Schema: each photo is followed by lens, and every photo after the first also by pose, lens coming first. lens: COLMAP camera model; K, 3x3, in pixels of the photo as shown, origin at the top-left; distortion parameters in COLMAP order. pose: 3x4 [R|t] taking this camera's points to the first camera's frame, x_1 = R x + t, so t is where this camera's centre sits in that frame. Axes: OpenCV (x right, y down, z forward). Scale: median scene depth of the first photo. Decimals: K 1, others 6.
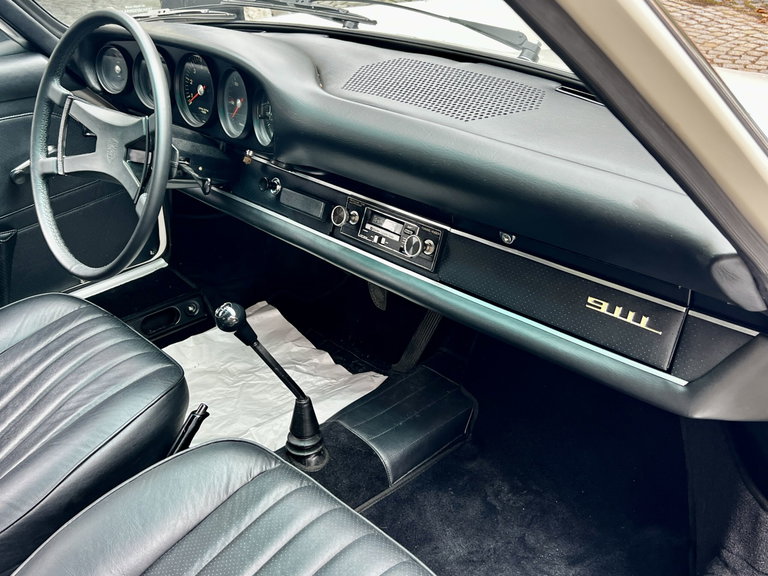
lens RADIAL K [[769.2, 0, 384.0], [0, 769.2, 288.0], [0, 0, 1]] dist [0.011894, -0.191312]
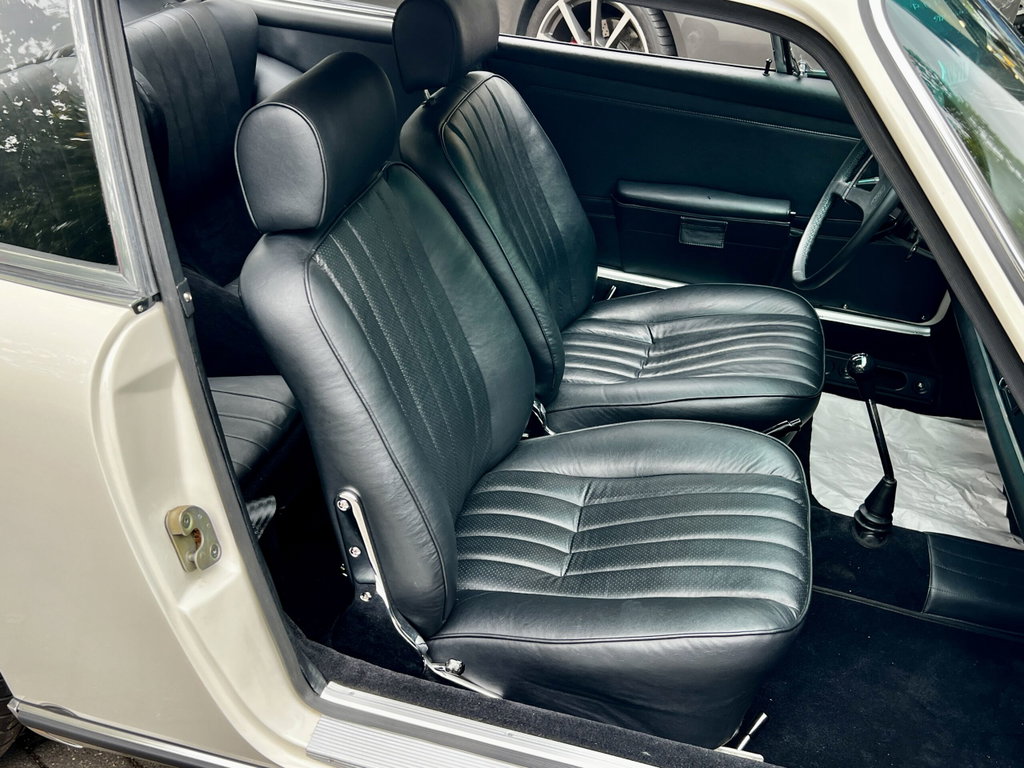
lens RADIAL K [[1025.6, 0, 512.0], [0, 1025.6, 384.0], [0, 0, 1]] dist [0.011894, -0.191312]
pose [[0.523773, 0.495972, -0.692585, 0.489566], [-0.485915, 0.841736, 0.235303, -0.037090], [0.699677, 0.213292, 0.681879, -0.300911]]
